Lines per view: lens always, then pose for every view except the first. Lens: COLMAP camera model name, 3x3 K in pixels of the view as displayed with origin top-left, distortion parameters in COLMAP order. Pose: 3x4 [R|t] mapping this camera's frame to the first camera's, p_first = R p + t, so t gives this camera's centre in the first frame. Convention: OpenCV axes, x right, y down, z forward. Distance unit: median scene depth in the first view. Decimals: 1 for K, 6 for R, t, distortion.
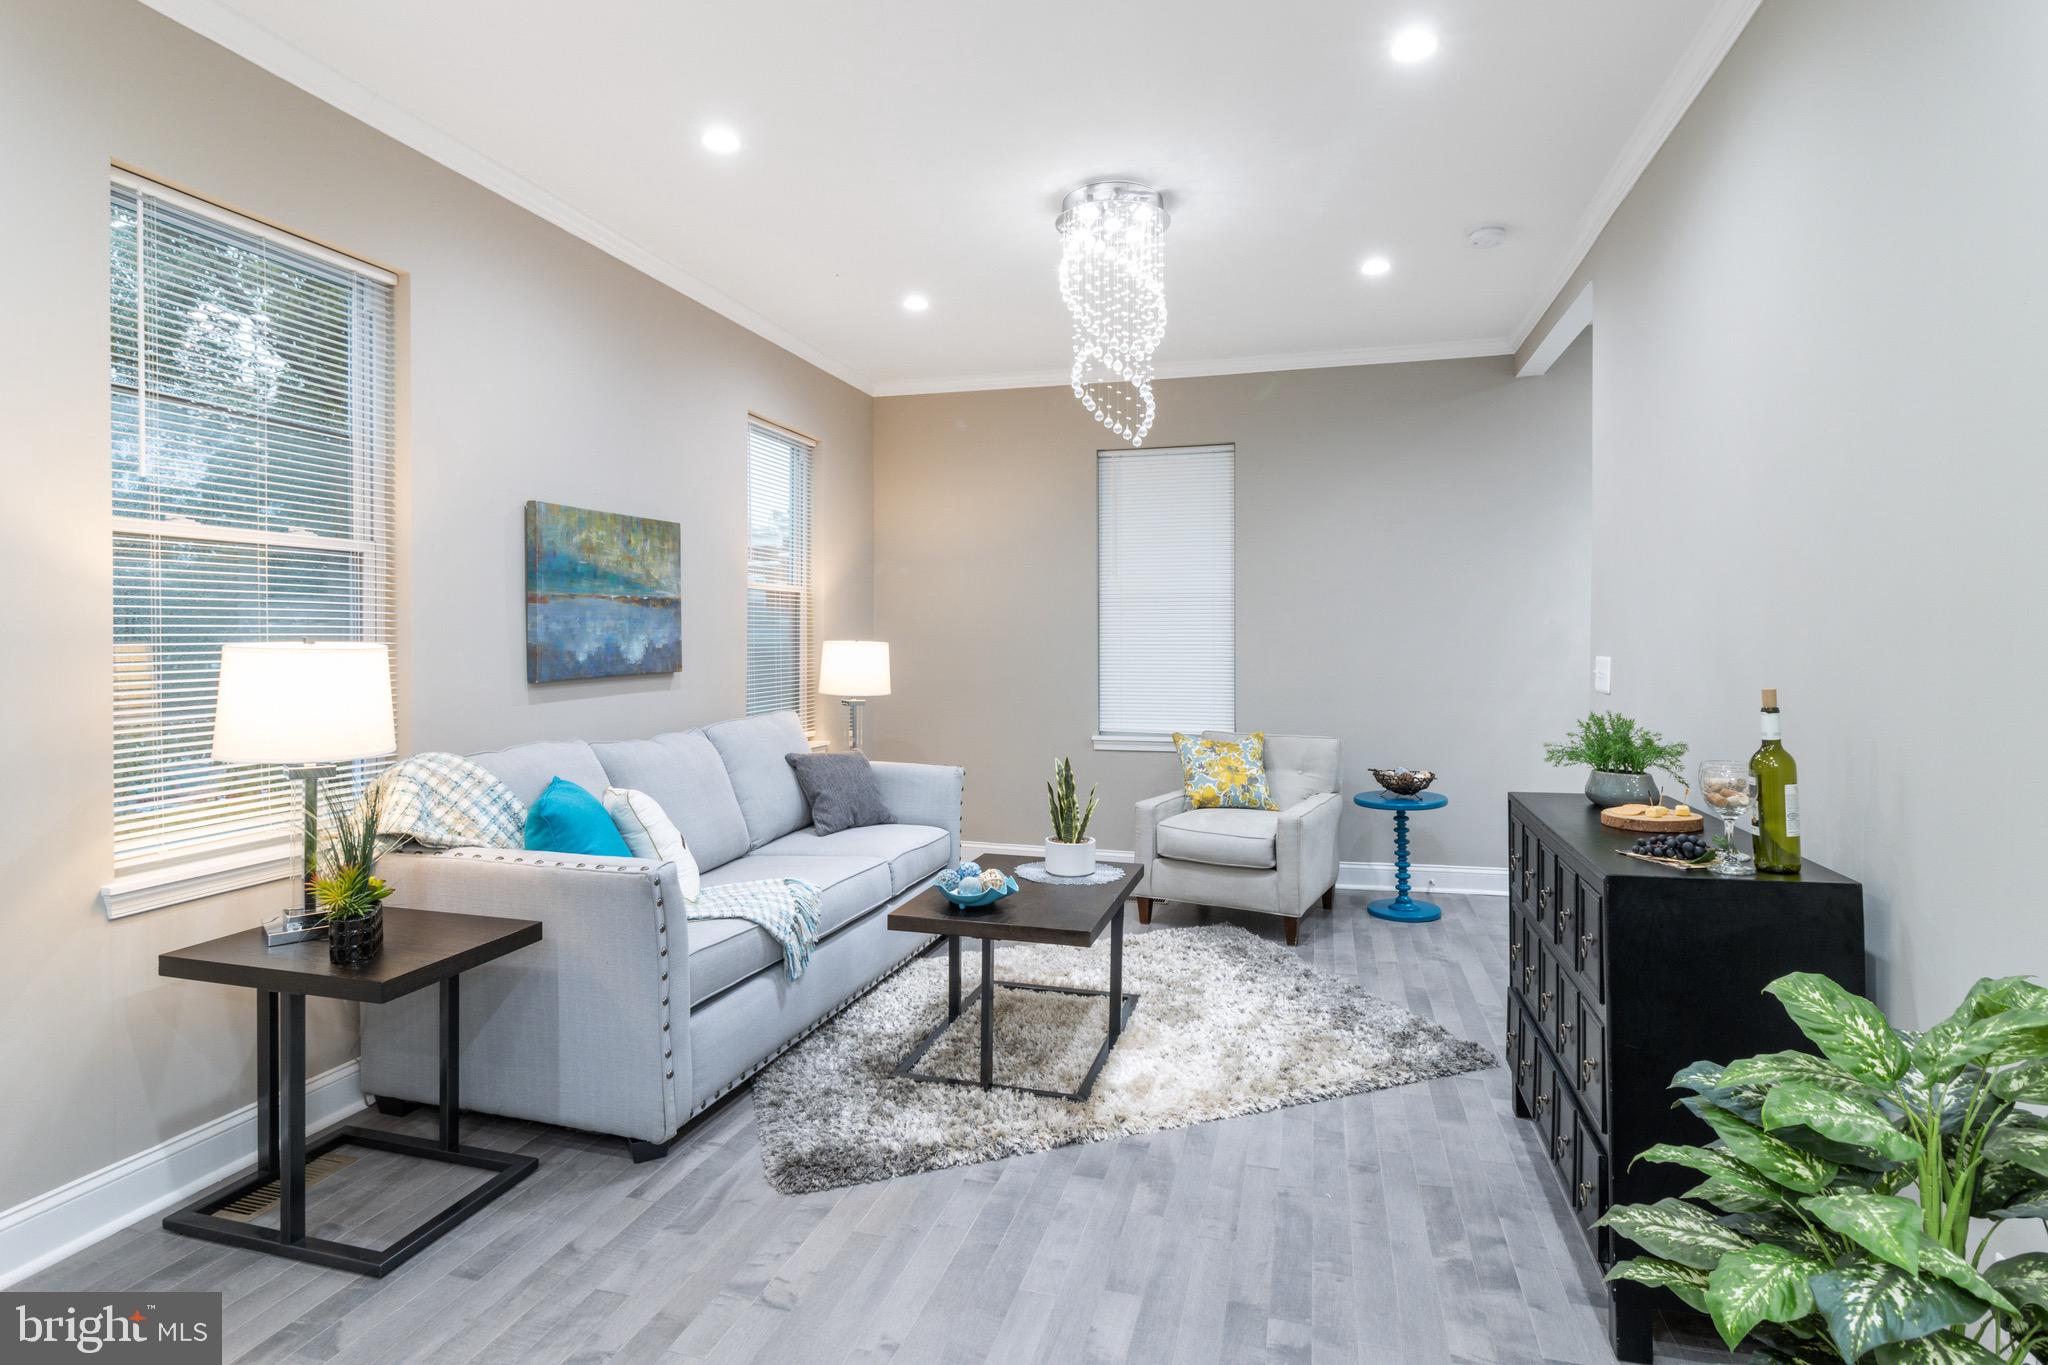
lens RADIAL K [[1037.5, 0, 1022.7], [0, 1037.5, 661.4], [0, 0, 1]] dist [-0.000464, 0.000041]
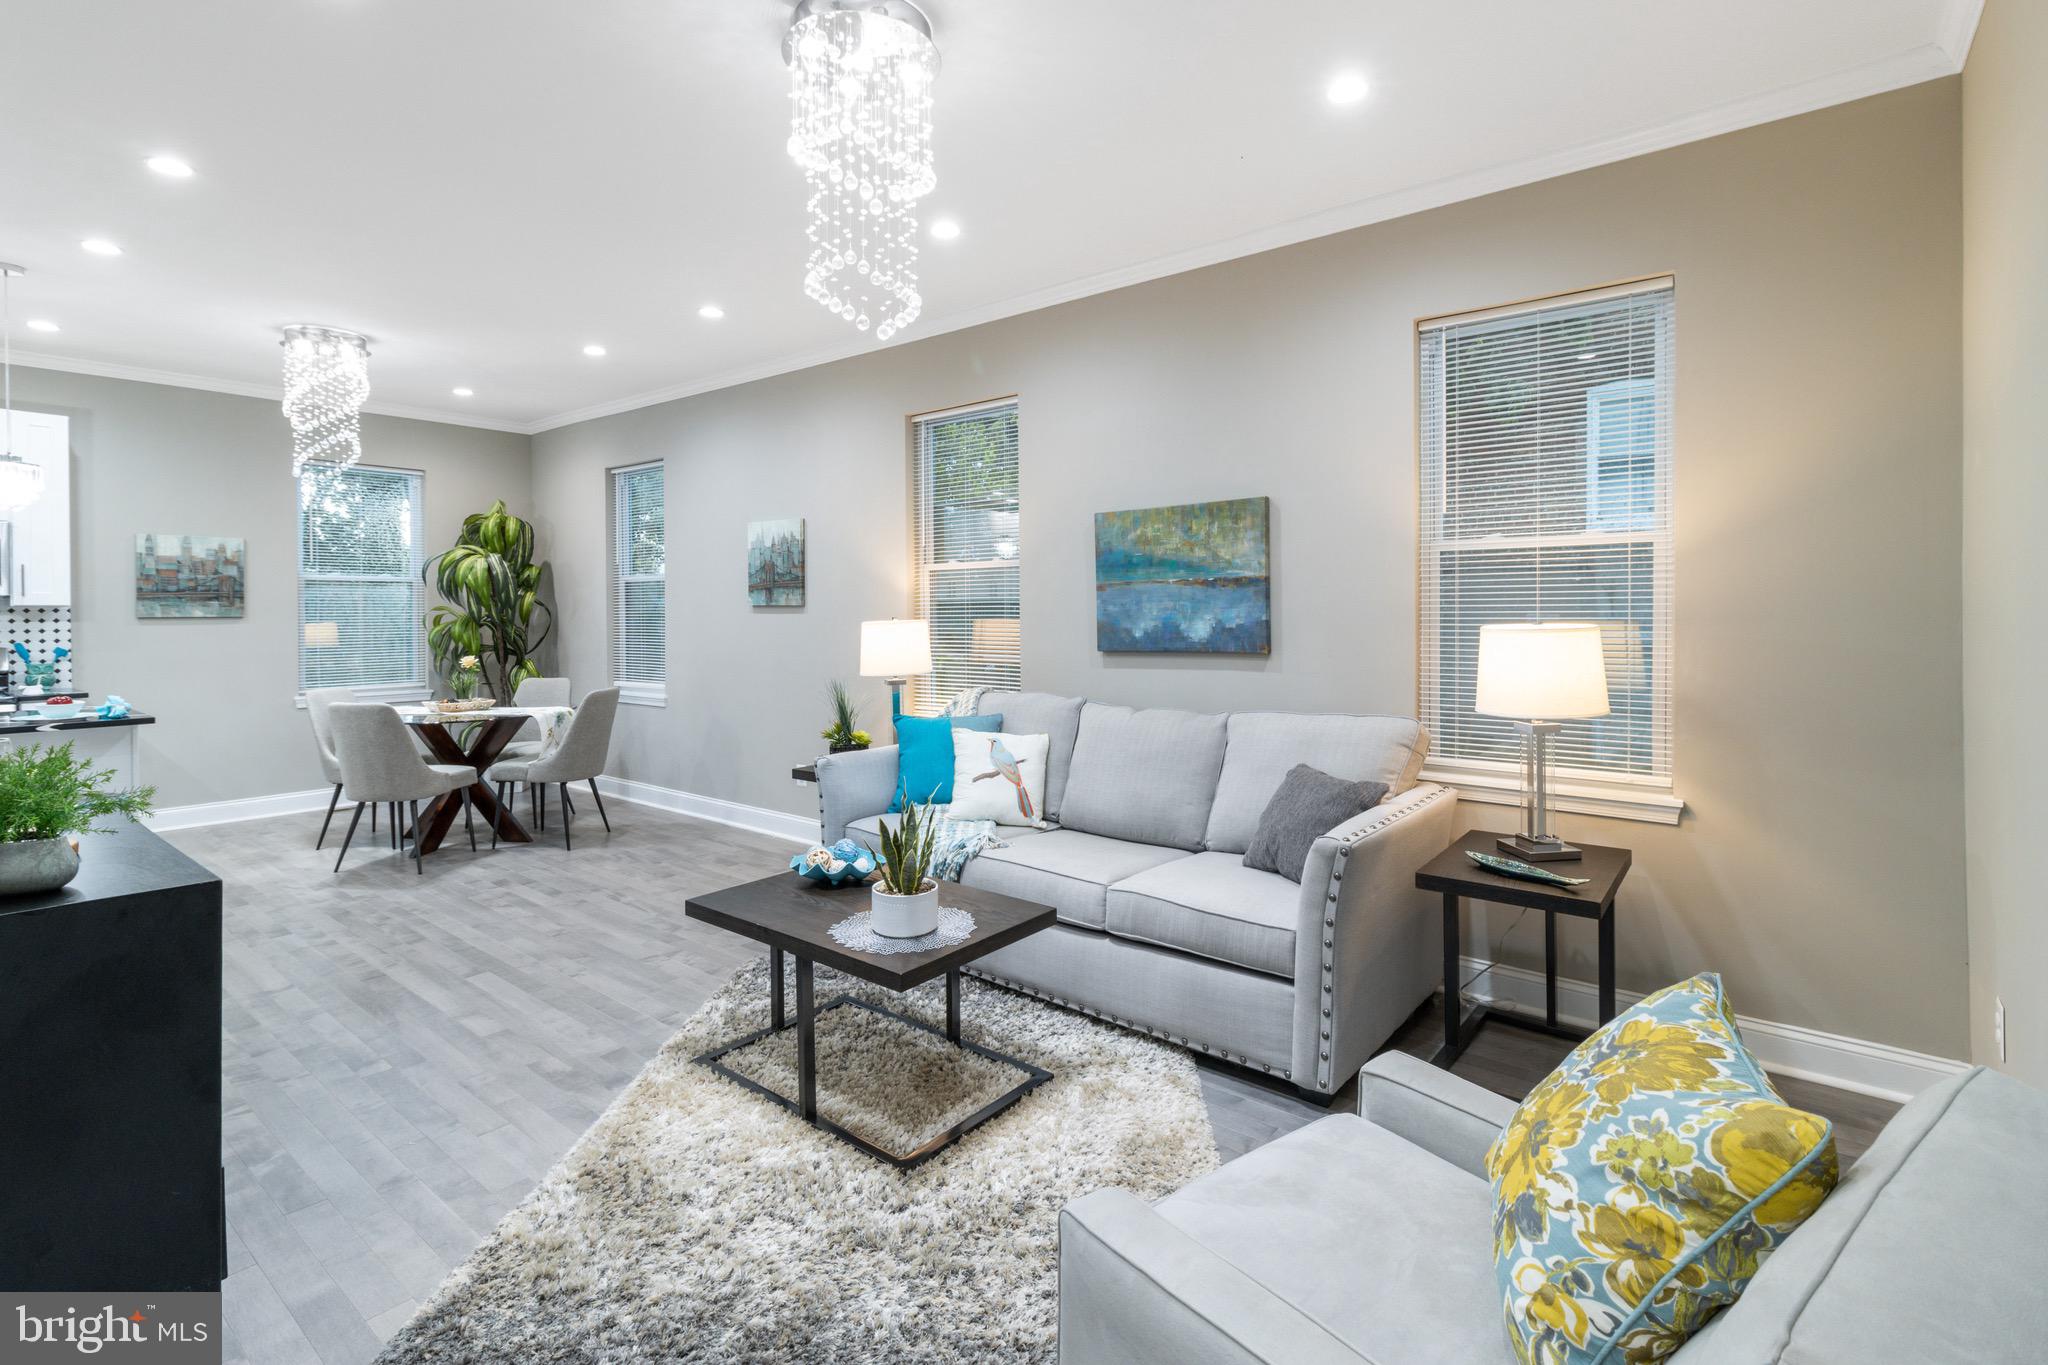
lens RADIAL K [[951.1, 0, 1025.8], [0, 951.1, 613.7], [0, 0, 1]] dist [0.003799, -0.000995]
pose [[-0.387804, -0.000322, -0.921742, 0.627836], [-0.020936, 0.999745, 0.008459, -0.032987], [0.921504, 0.022578, -0.387711, 1.283730]]
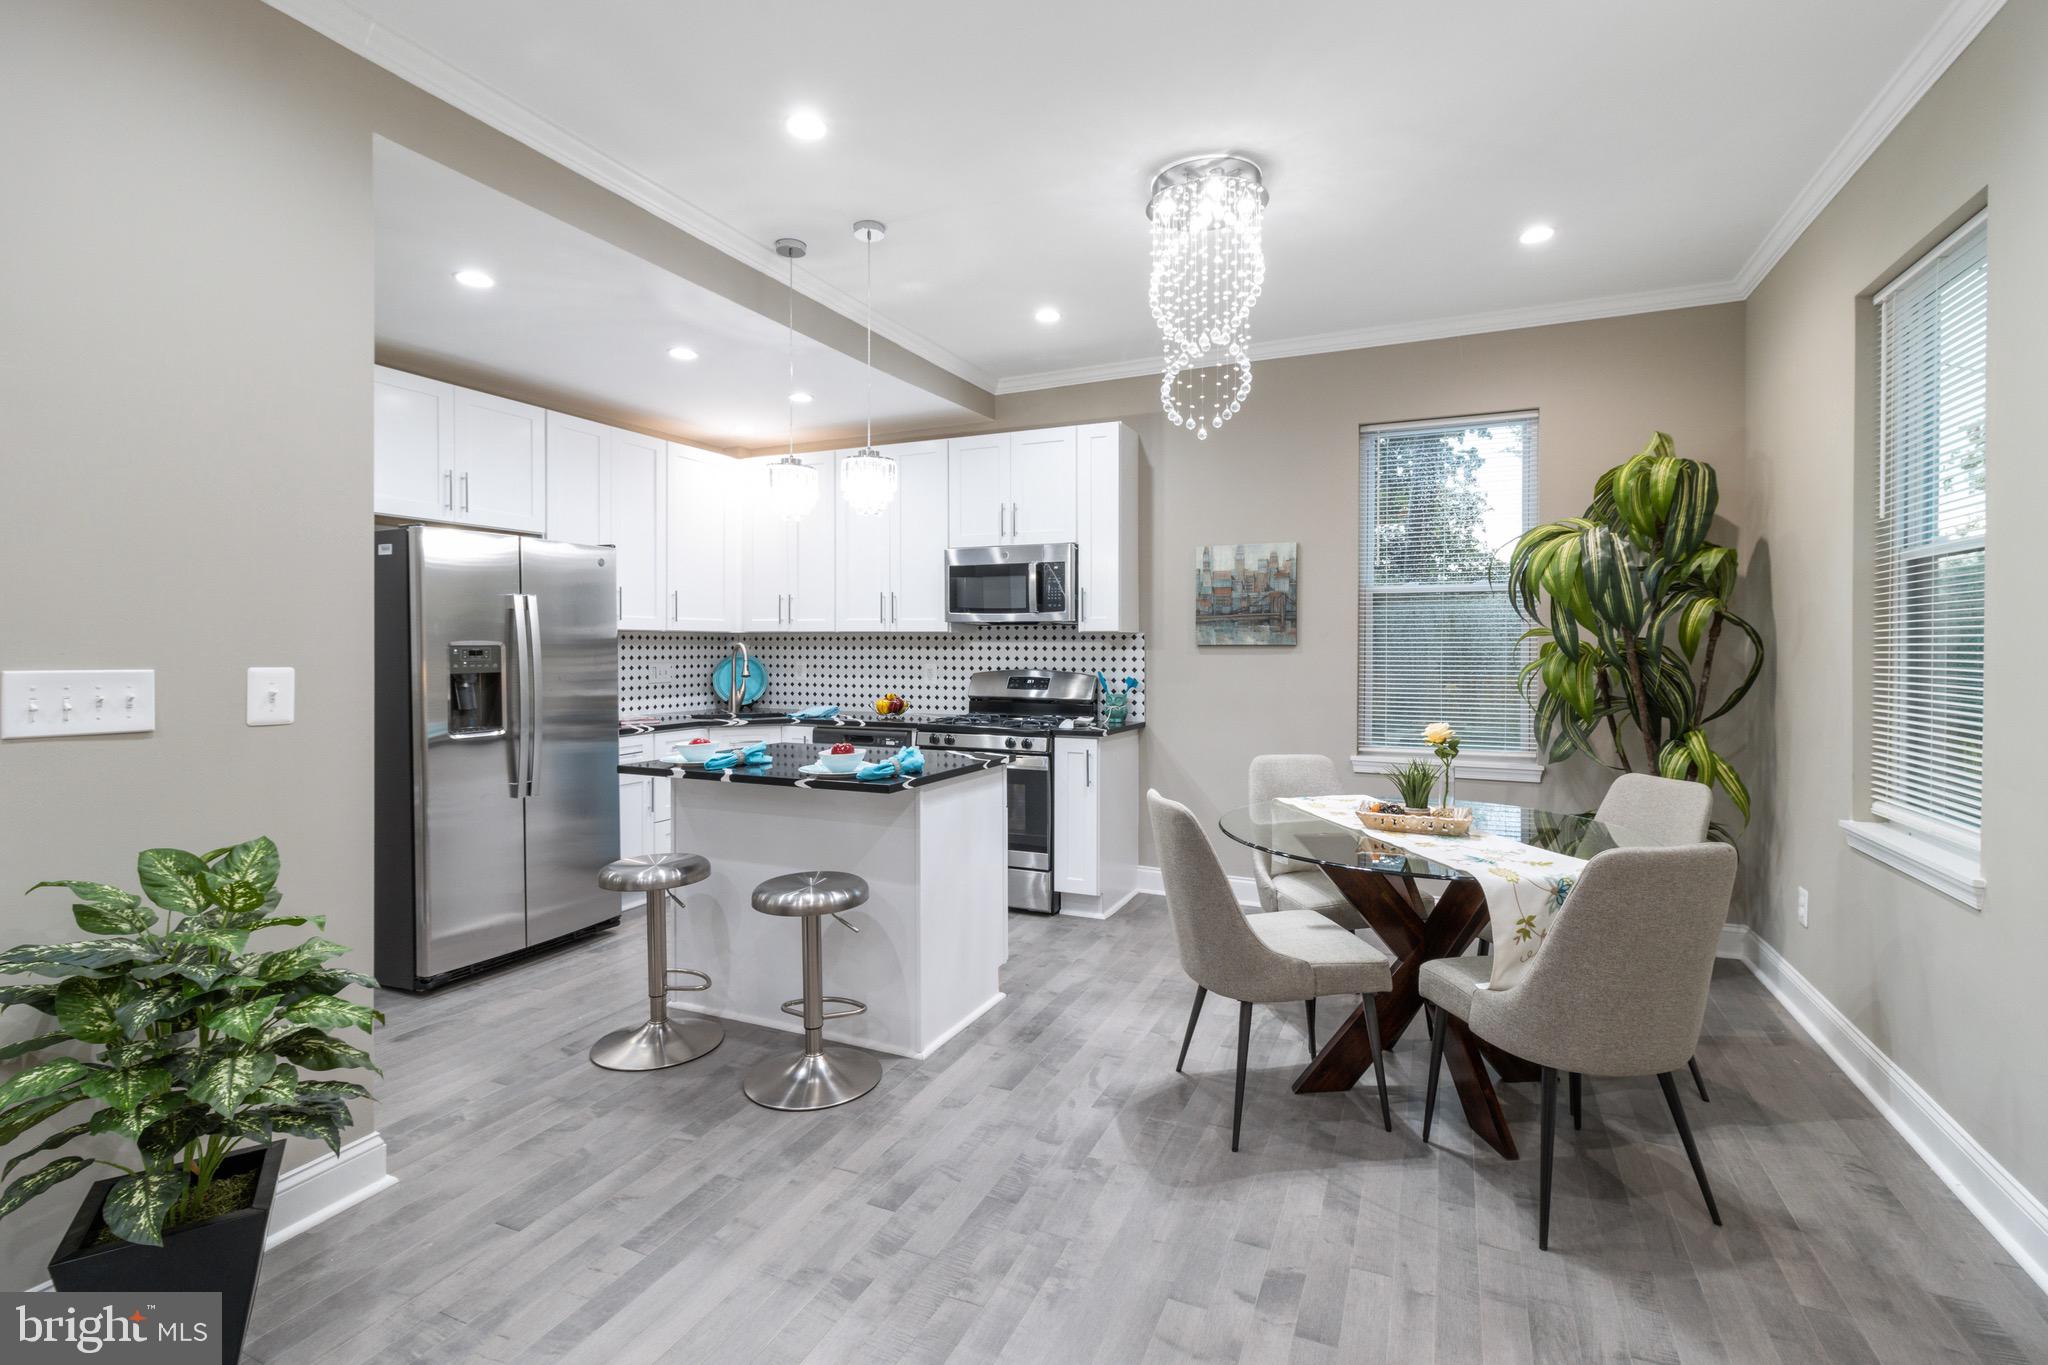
lens RADIAL K [[951.1, 0, 1016.4], [0, 951.1, 665.2], [0, 0, 1]] dist [0.003799, -0.000995]
pose [[-0.990474, -0.005804, 0.137580, -0.207264], [0.000496, 0.998954, 0.045717, -0.015681], [-0.137702, 0.045349, -0.989435, 0.677829]]
